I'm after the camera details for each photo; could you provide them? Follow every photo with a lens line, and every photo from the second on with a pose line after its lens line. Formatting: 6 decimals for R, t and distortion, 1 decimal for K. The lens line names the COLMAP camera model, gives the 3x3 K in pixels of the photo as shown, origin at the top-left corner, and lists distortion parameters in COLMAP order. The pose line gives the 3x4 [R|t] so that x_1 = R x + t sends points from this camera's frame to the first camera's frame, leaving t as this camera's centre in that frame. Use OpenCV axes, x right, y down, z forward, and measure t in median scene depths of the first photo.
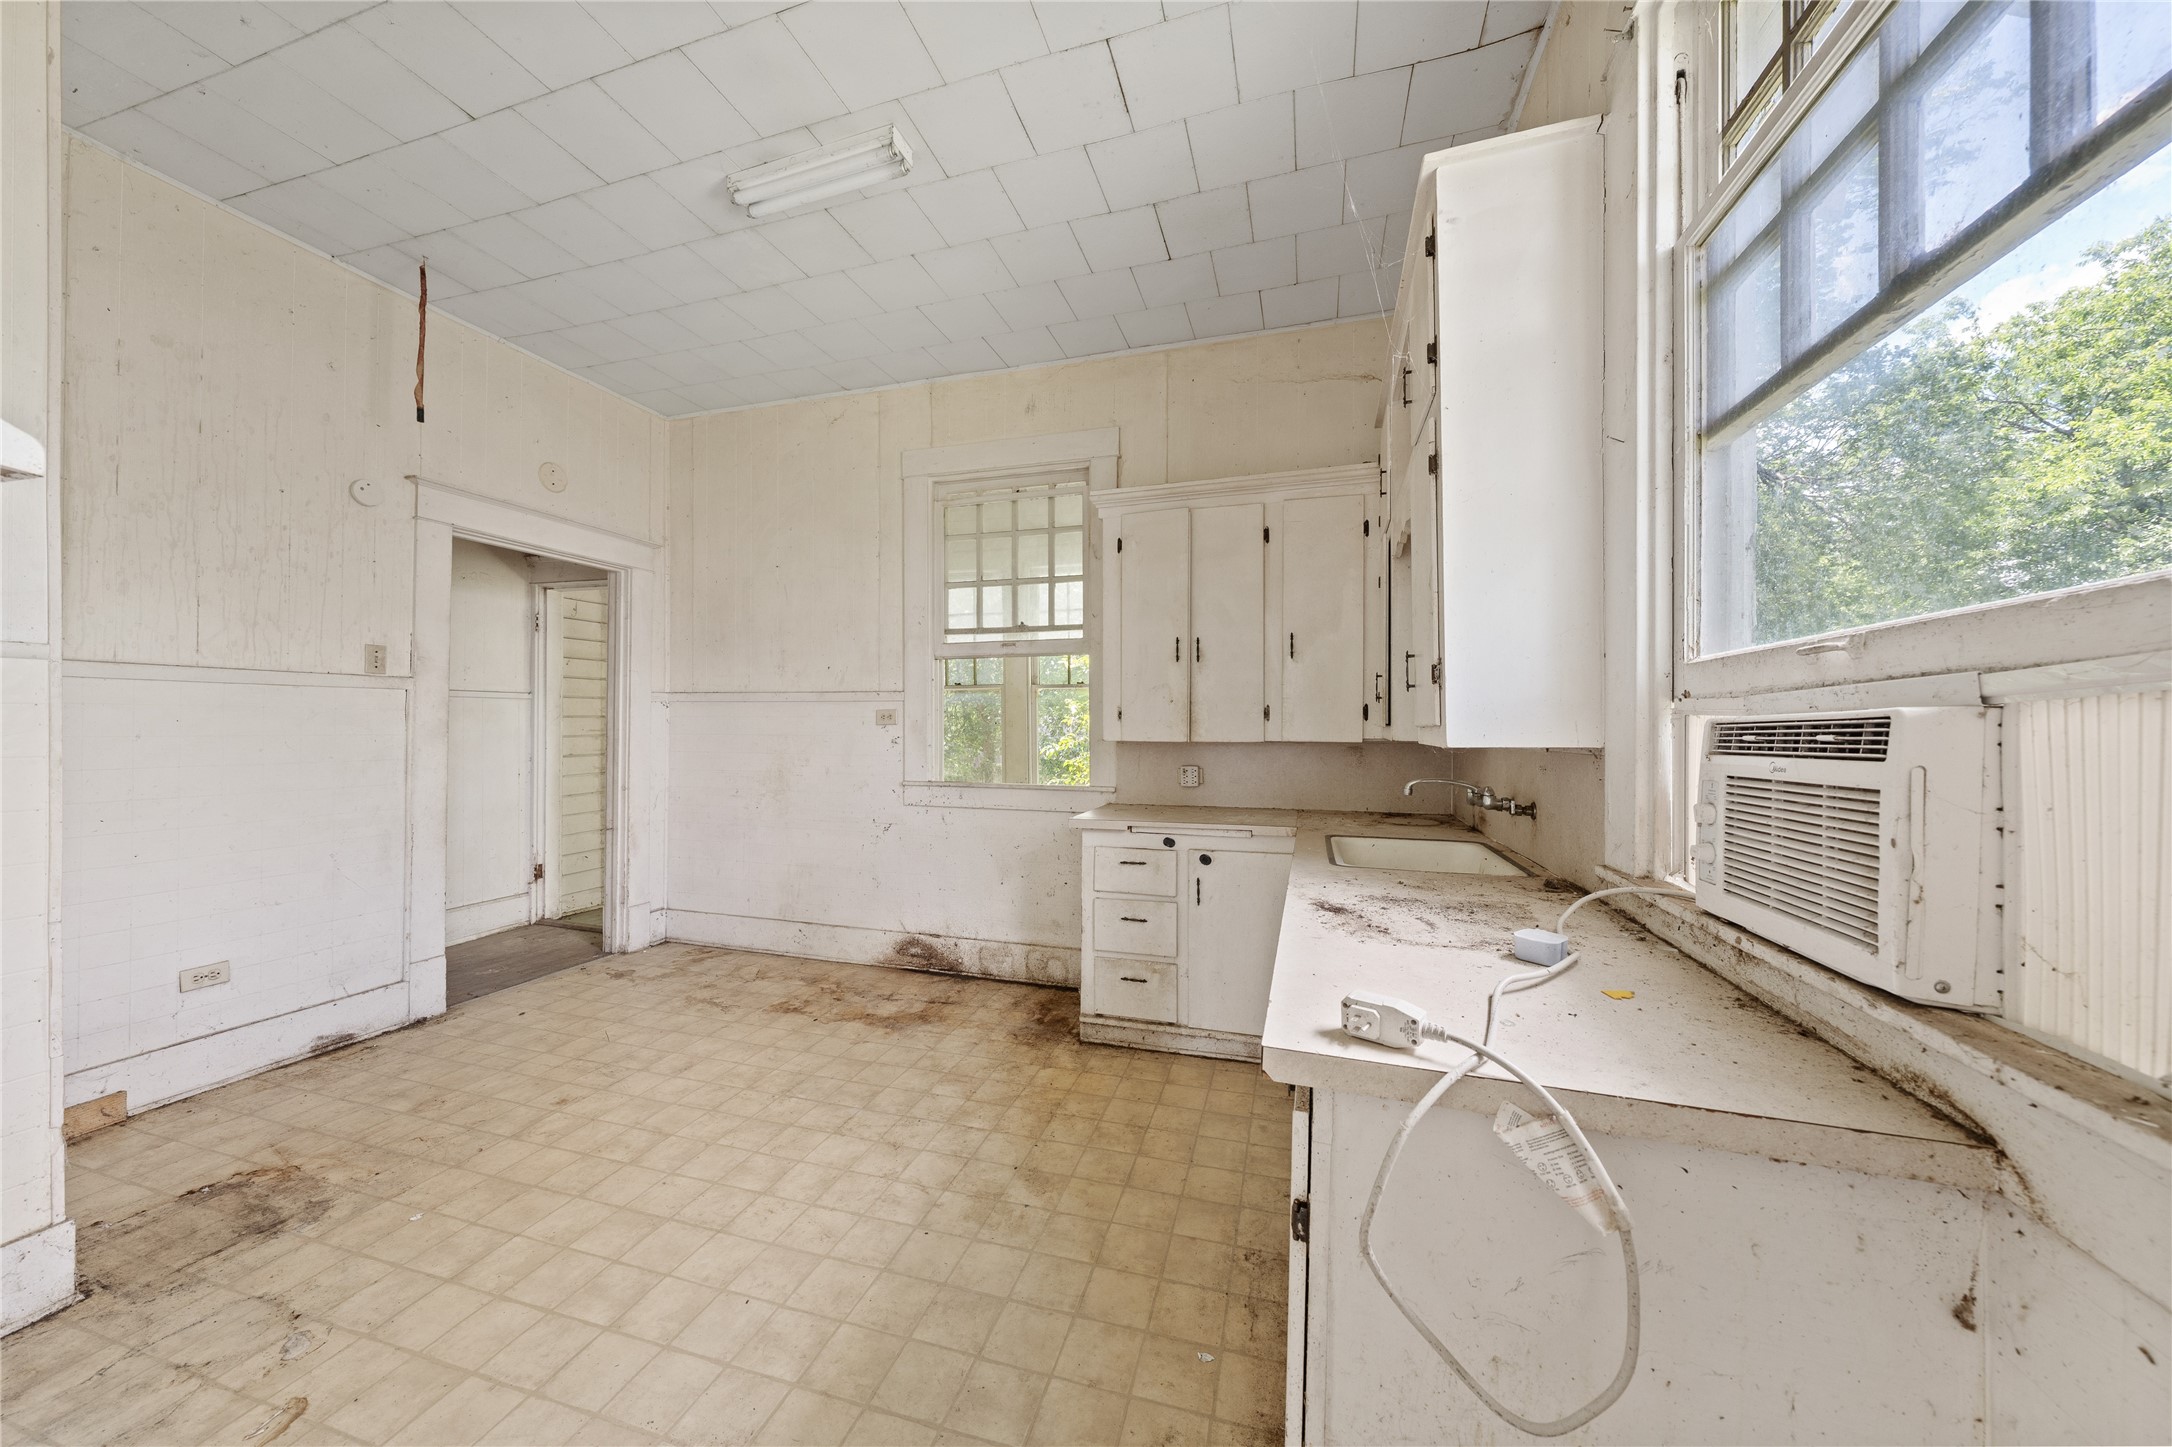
lens RADIAL K [[739.0, 0, 1096.0], [0, 739.0, 719.3], [0, 0, 1]] dist [-0.003368, 0.000180]
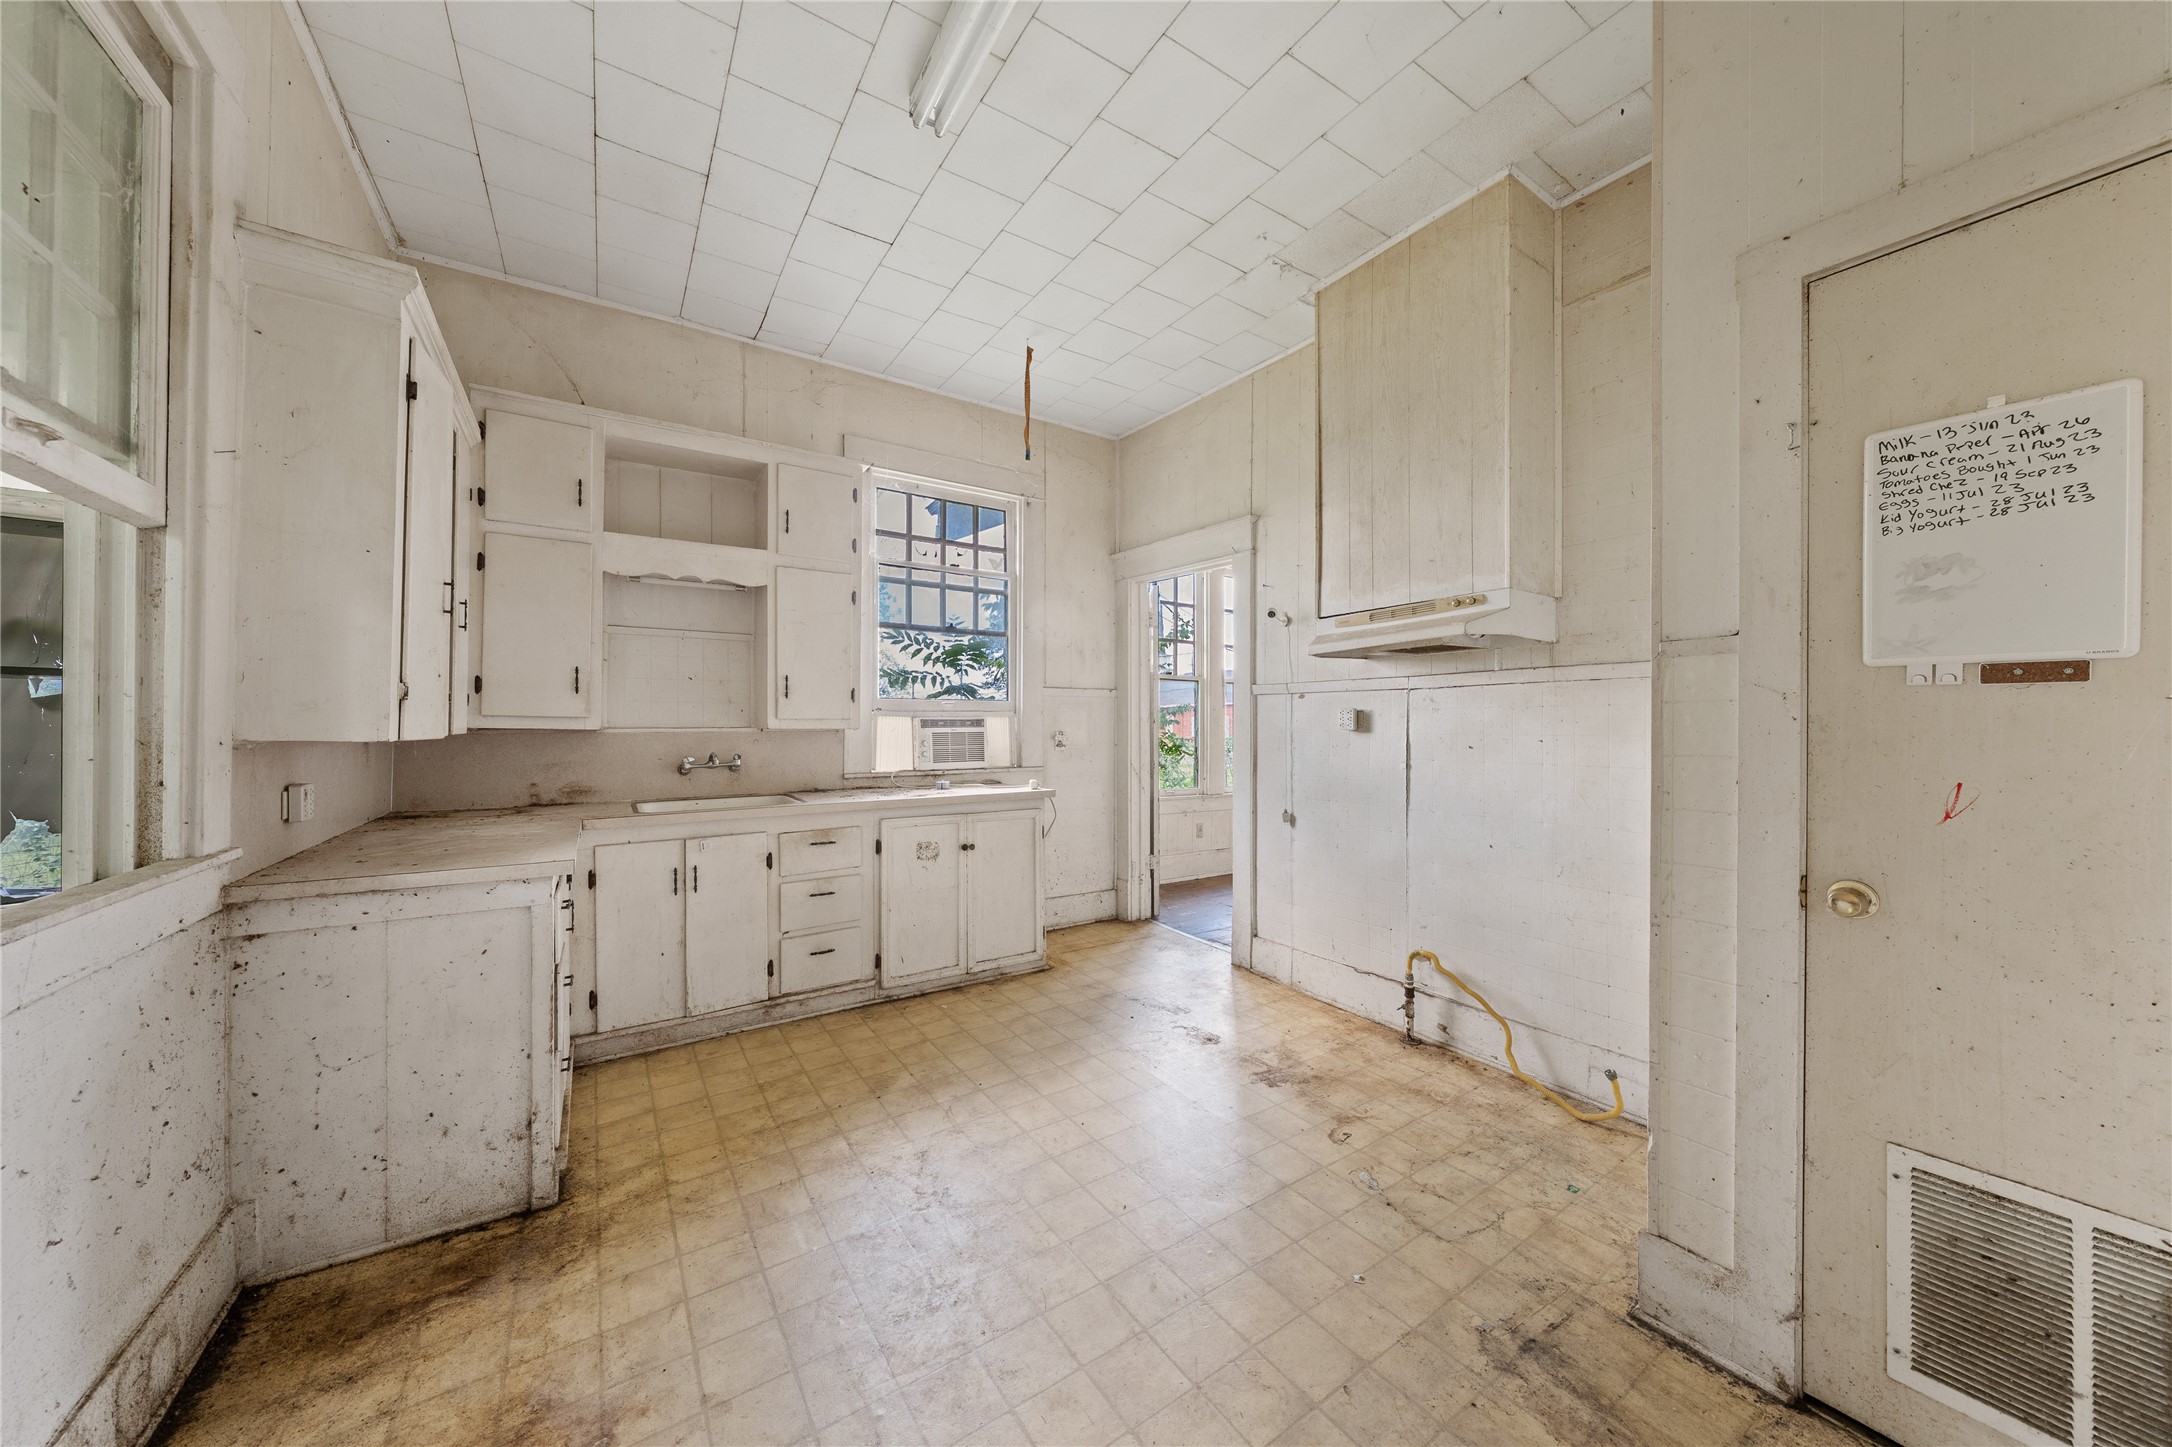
lens RADIAL K [[739.0, 0, 1071.0], [0, 739.0, 724.3], [0, 0, 1]] dist [-0.003368, 0.000180]
pose [[-0.756226, -0.009744, 0.654238, -0.778138], [-0.014882, 0.999887, -0.002311, 0.011225], [-0.654142, -0.011484, -0.756285, 1.198767]]
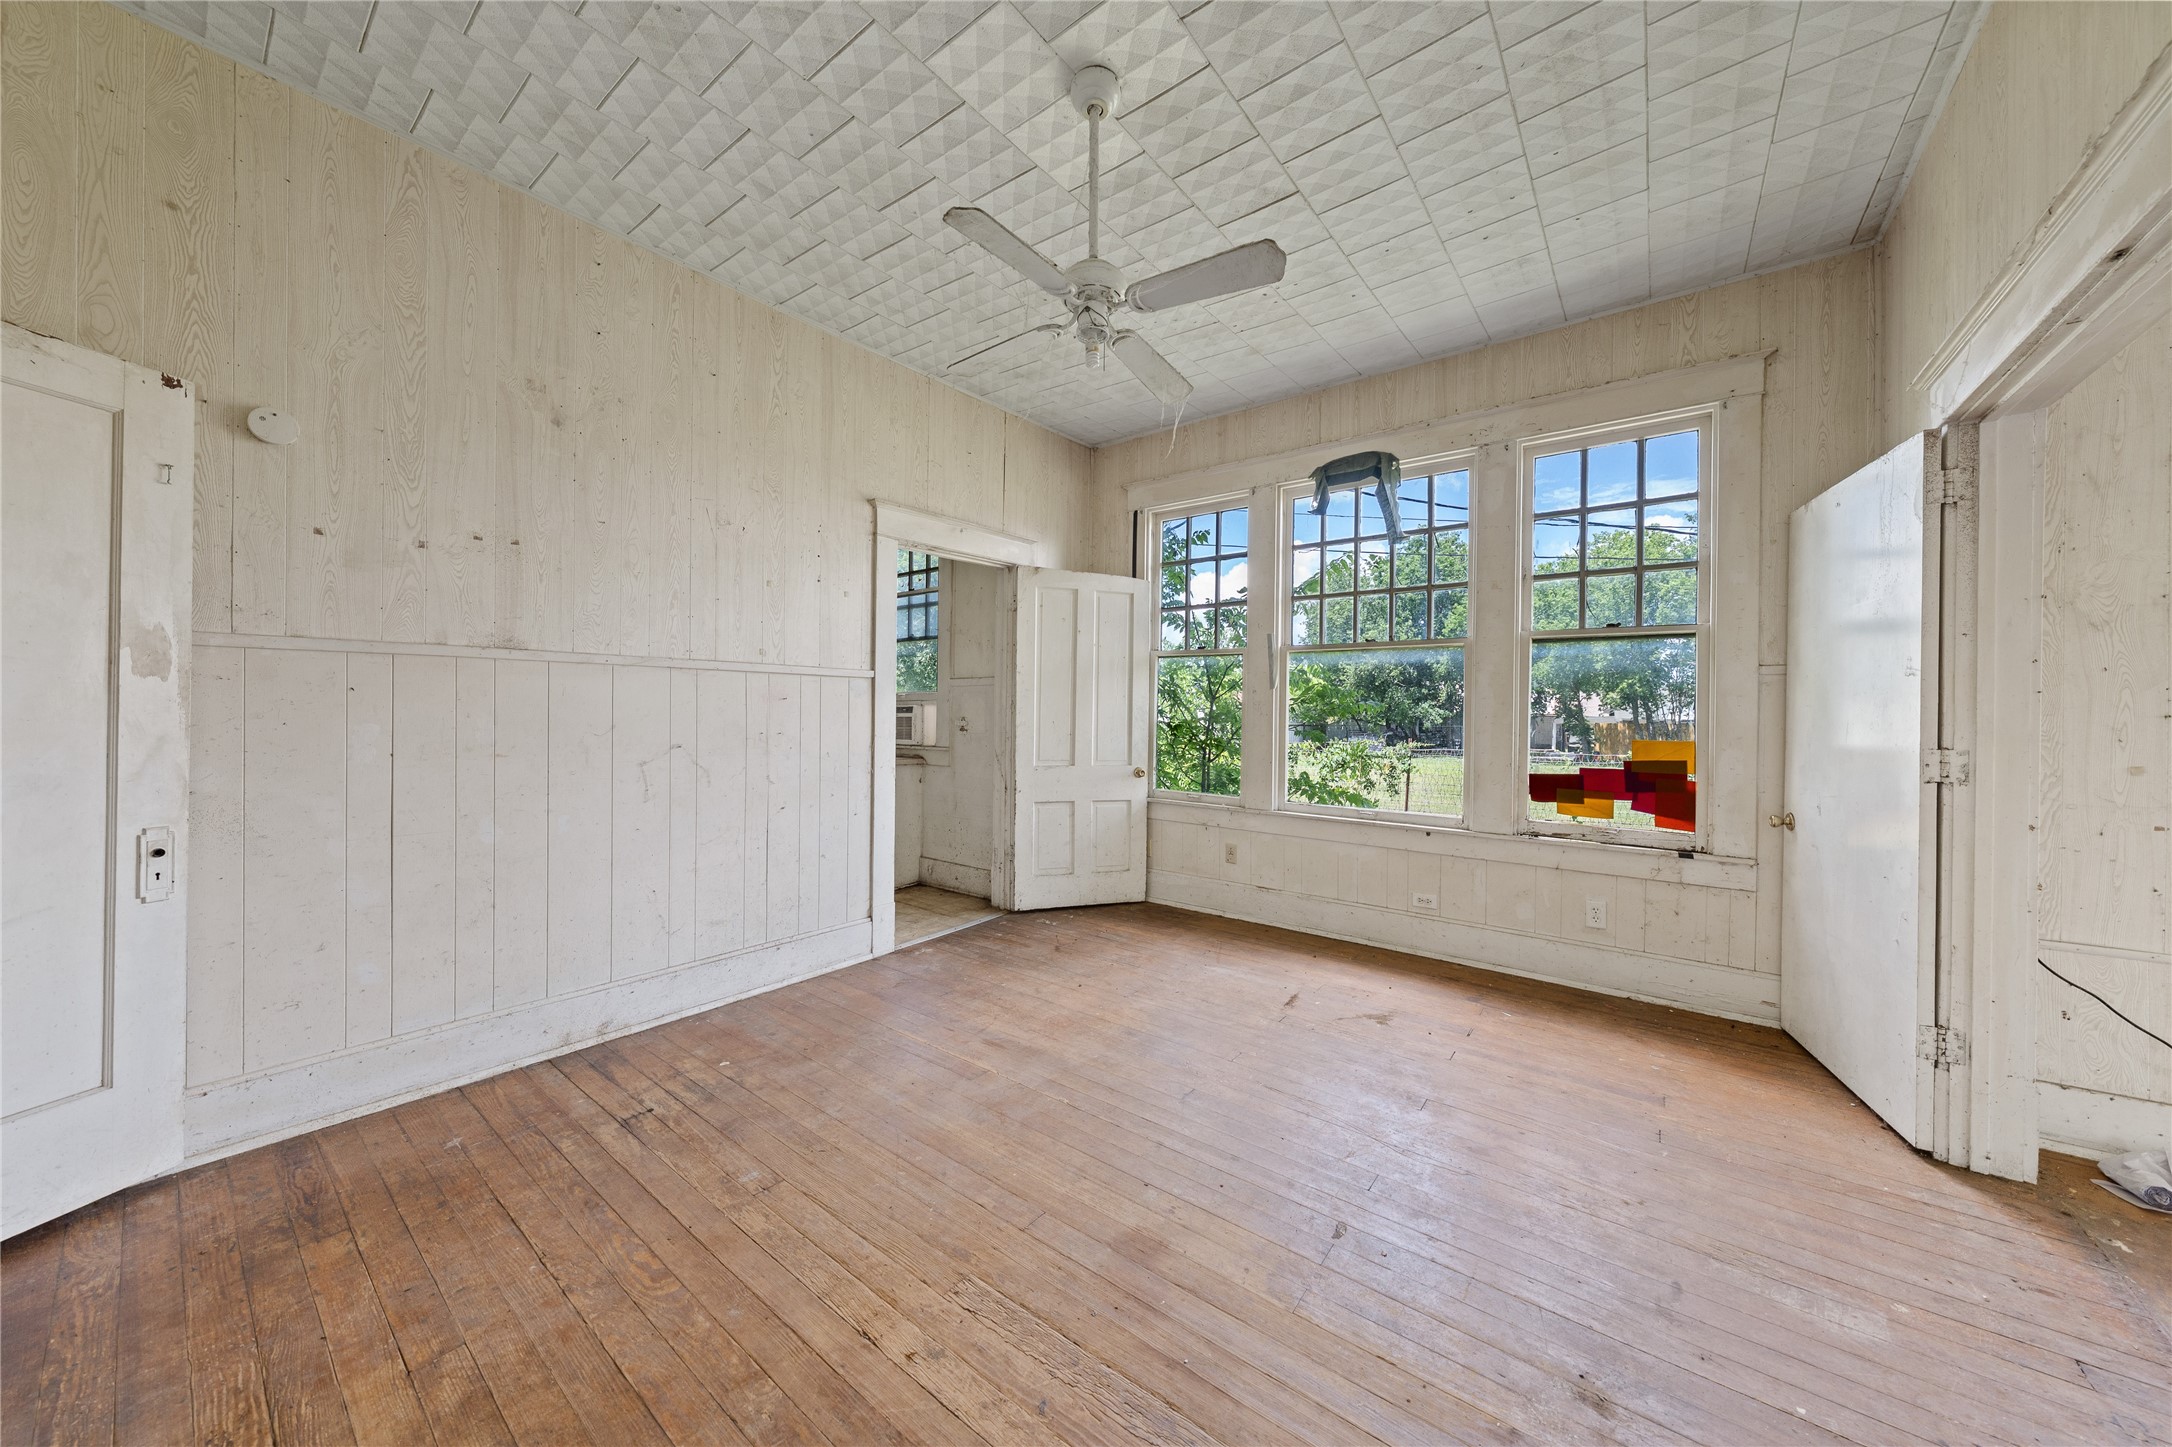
lens RADIAL K [[739.0, 0, 1072.7], [0, 739.0, 712.8], [0, 0, 1]] dist [-0.003368, 0.000180]
pose [[0.365910, -0.008195, 0.930614, -1.242533], [-0.014998, 0.999779, 0.014701, -0.016085], [-0.930529, -0.019336, 0.365706, -0.727972]]
